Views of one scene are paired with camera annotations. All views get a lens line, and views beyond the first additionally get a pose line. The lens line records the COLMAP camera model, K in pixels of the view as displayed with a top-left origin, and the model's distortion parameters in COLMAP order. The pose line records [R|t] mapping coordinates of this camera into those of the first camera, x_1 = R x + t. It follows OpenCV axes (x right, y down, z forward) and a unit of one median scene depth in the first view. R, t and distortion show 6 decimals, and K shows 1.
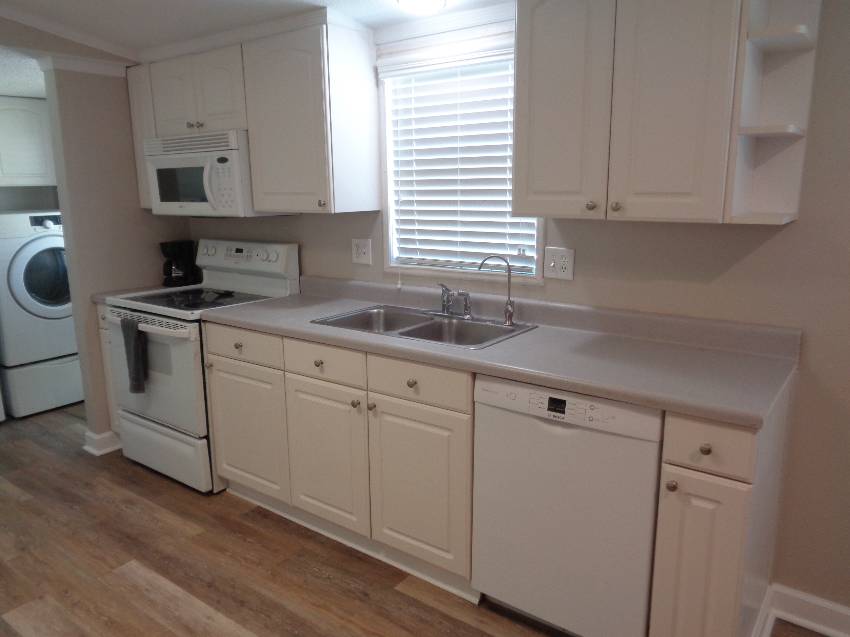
lens RADIAL K [[634.1, 0, 419.6], [0, 634.1, 313.4], [0, 0, 1]] dist [0.004188, -0.000944]
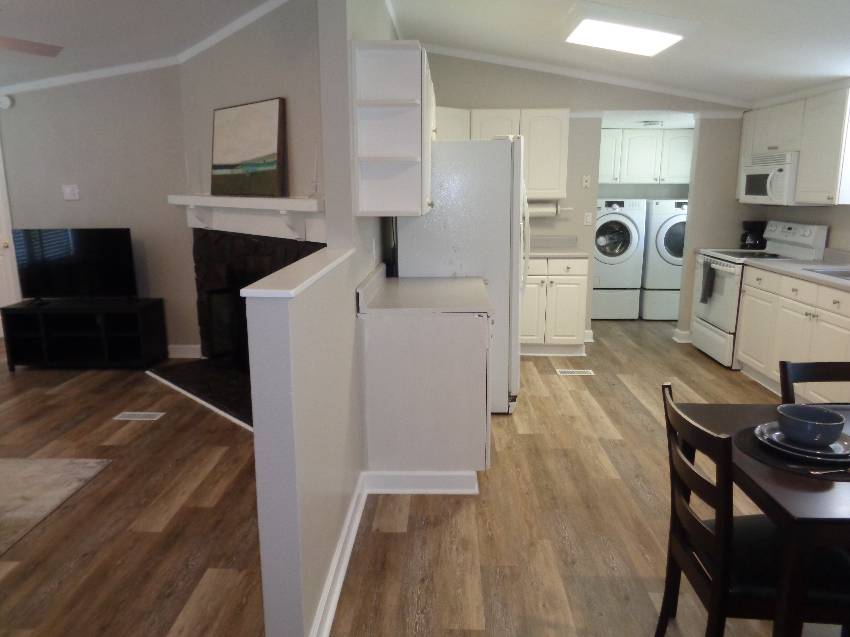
lens RADIAL K [[634.1, 0, 429.2], [0, 634.1, 312.6], [0, 0, 1]] dist [0.004188, -0.000944]
pose [[0.581313, 0.176487, -0.794310, 0.629797], [-0.174509, 0.980520, 0.090147, 0.153838], [0.794747, 0.086210, 0.600787, -0.800842]]
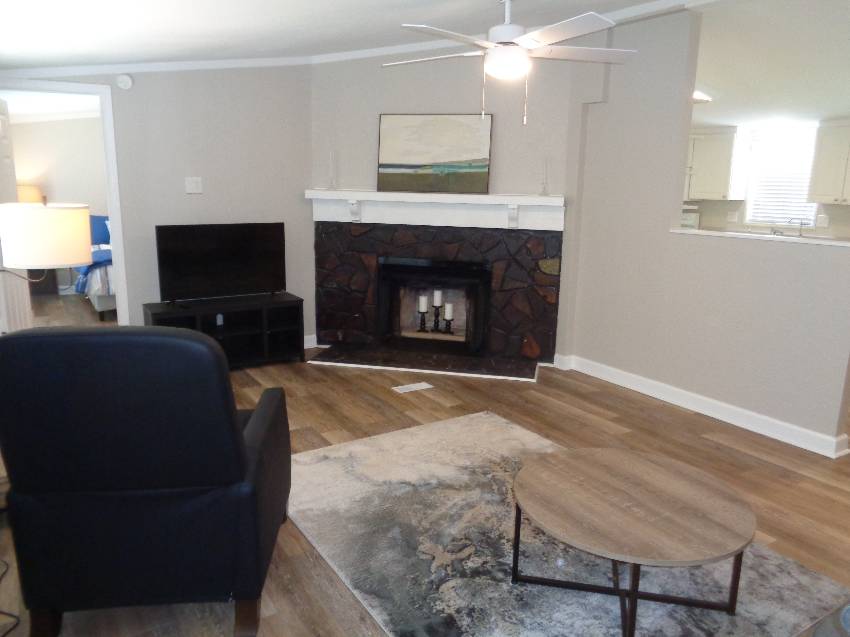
lens RADIAL K [[634.1, 0, 429.3], [0, 634.1, 308.3], [0, 0, 1]] dist [0.004188, -0.000944]
pose [[0.938473, 0.100407, -0.330435, -0.426512], [-0.103854, 0.994566, 0.007255, 0.446135], [0.329368, 0.027508, 0.943801, -2.118126]]
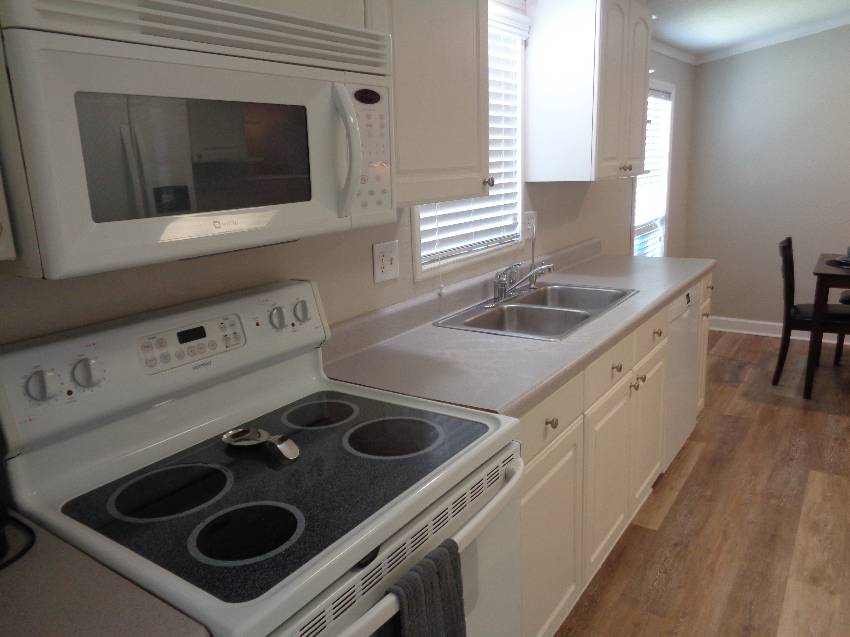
lens RADIAL K [[634.1, 0, 425.5], [0, 634.1, 316.1], [0, 0, 1]] dist [0.004188, -0.000944]
pose [[-0.038539, -0.218974, 0.974969, -0.919124], [0.244941, 0.943858, 0.221669, -0.221865], [-0.968772, 0.247352, 0.017261, 1.183241]]
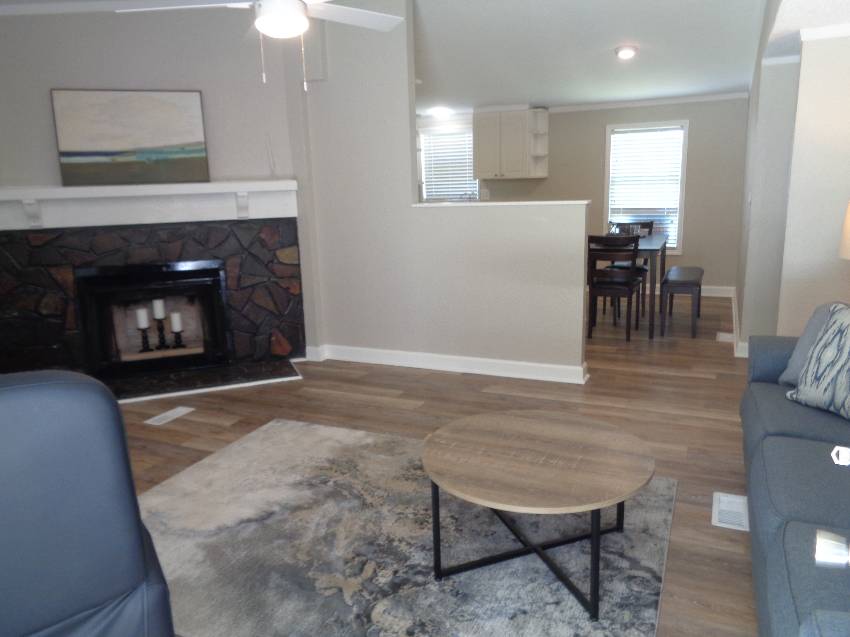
lens RADIAL K [[634.1, 0, 428.5], [0, 634.1, 306.6], [0, 0, 1]] dist [0.004188, -0.000944]
pose [[0.975993, -0.059084, 0.209635, -0.751796], [0.061541, 0.998091, -0.005209, 0.476027], [-0.208927, 0.017985, 0.977766, -2.027668]]
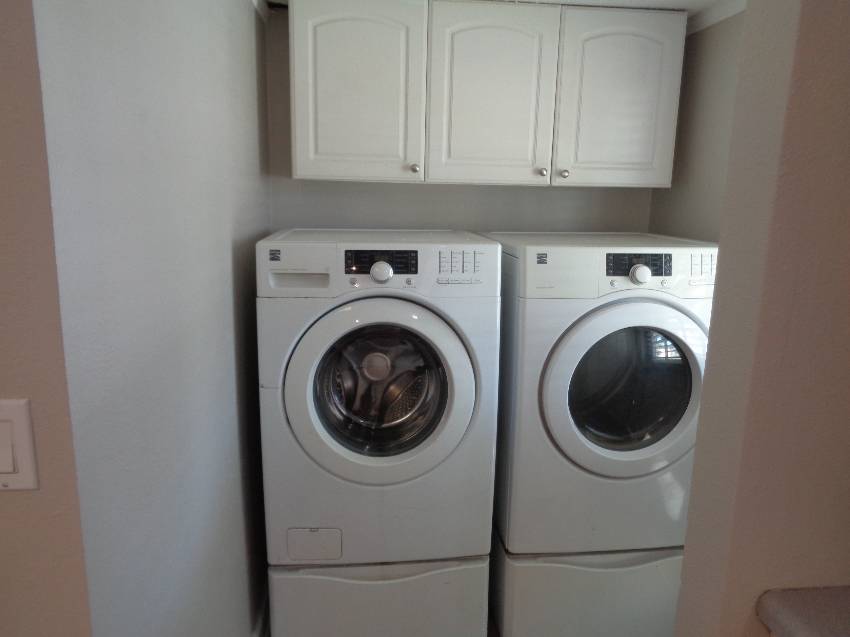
lens RADIAL K [[634.1, 0, 425.6], [0, 634.1, 319.2], [0, 0, 1]] dist [0.004188, -0.000944]
pose [[0.688085, 0.166208, -0.706338, -0.612628], [-0.170699, 0.983173, 0.065062, -0.185695], [0.705267, 0.075803, 0.704878, 0.969508]]
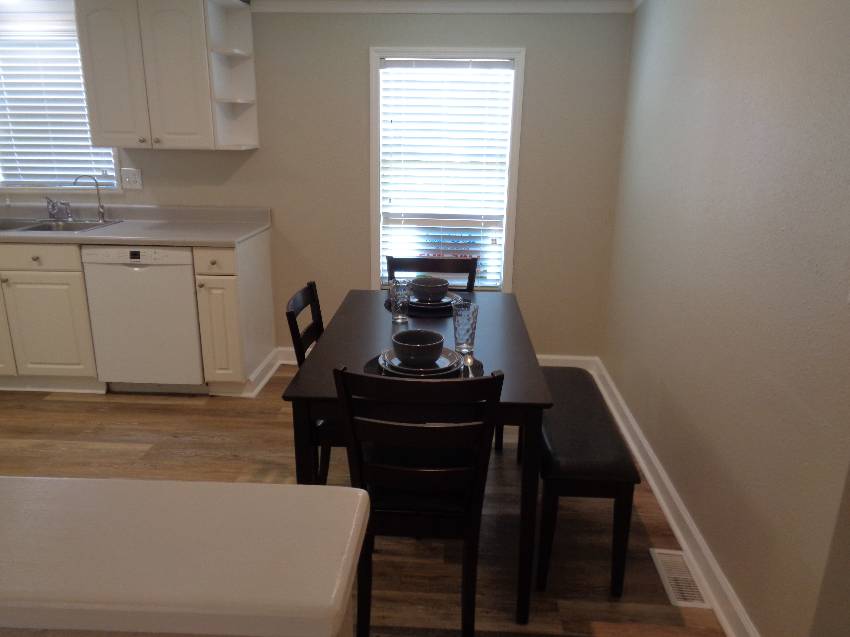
lens RADIAL K [[634.1, 0, 429.0], [0, 634.1, 314.9], [0, 0, 1]] dist [0.004188, -0.000944]
pose [[0.828825, -0.138170, 0.542179, -0.064747], [0.091804, 0.989479, 0.111822, 0.140616], [-0.551925, -0.042907, 0.832789, -0.696133]]
